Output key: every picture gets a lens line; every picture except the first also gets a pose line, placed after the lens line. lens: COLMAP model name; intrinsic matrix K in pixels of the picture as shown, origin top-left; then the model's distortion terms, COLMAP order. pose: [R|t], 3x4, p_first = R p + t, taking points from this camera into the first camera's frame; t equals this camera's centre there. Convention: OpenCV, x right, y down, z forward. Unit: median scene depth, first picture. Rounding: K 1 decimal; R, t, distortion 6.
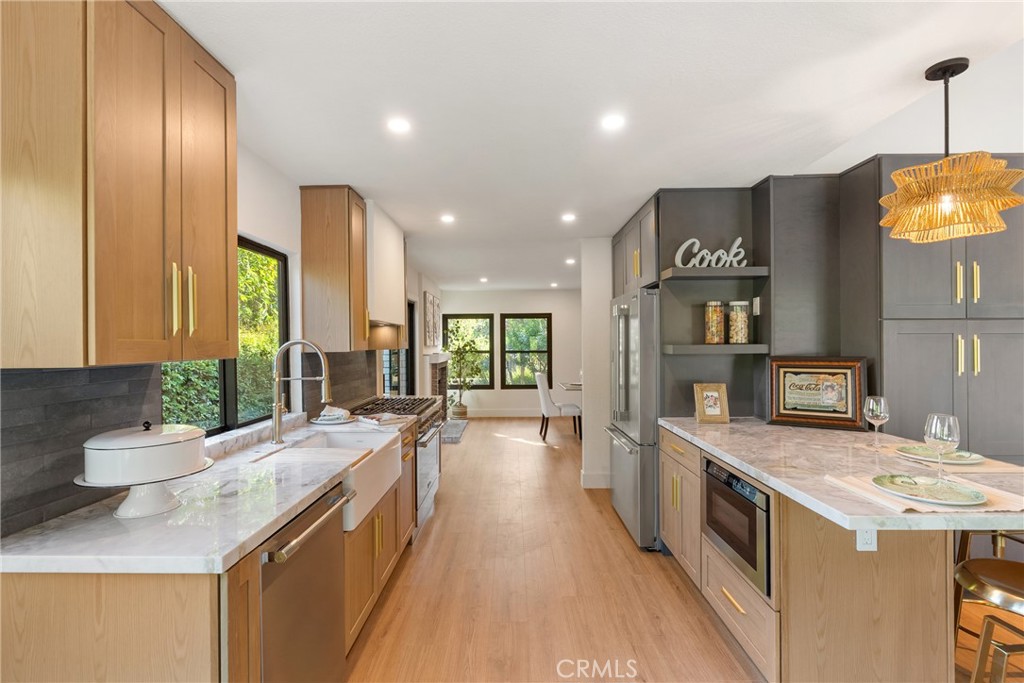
lens RADIAL K [[466.3, 0, 511.9], [0, 466.3, 336.8], [0, 0, 1]] dist [-0.003597, 0.000403]
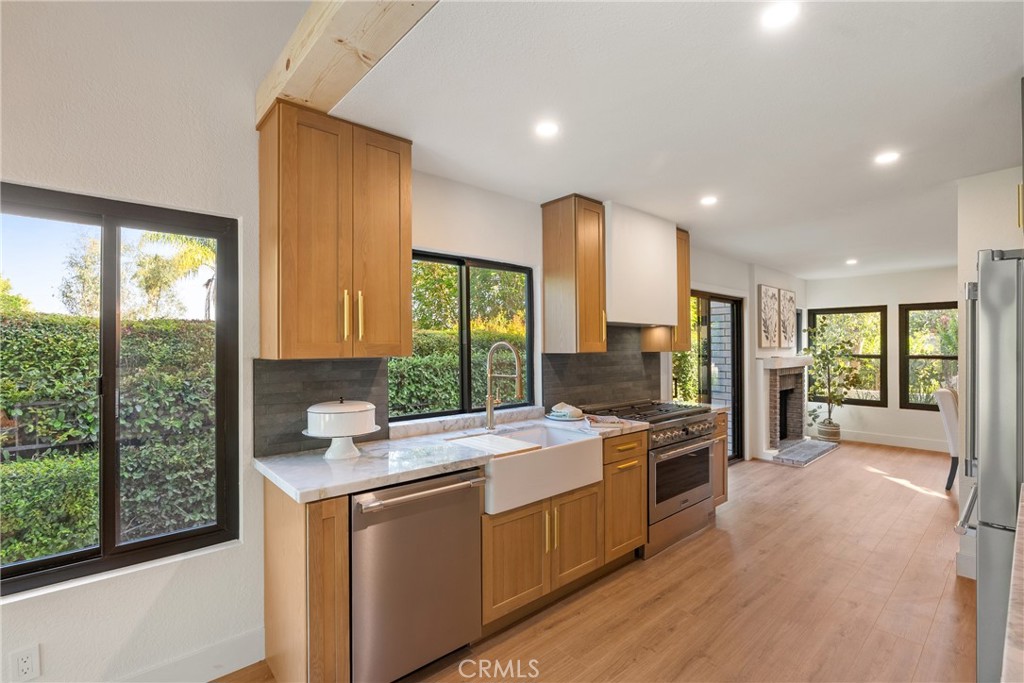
lens RADIAL K [[466.3, 0, 511.0], [0, 466.3, 342.6], [0, 0, 1]] dist [-0.003597, 0.000403]
pose [[0.664349, -0.001580, -0.747421, 0.224539], [0.008965, 0.999943, 0.005855, 0.000615], [0.747369, -0.010590, 0.664325, 0.132765]]
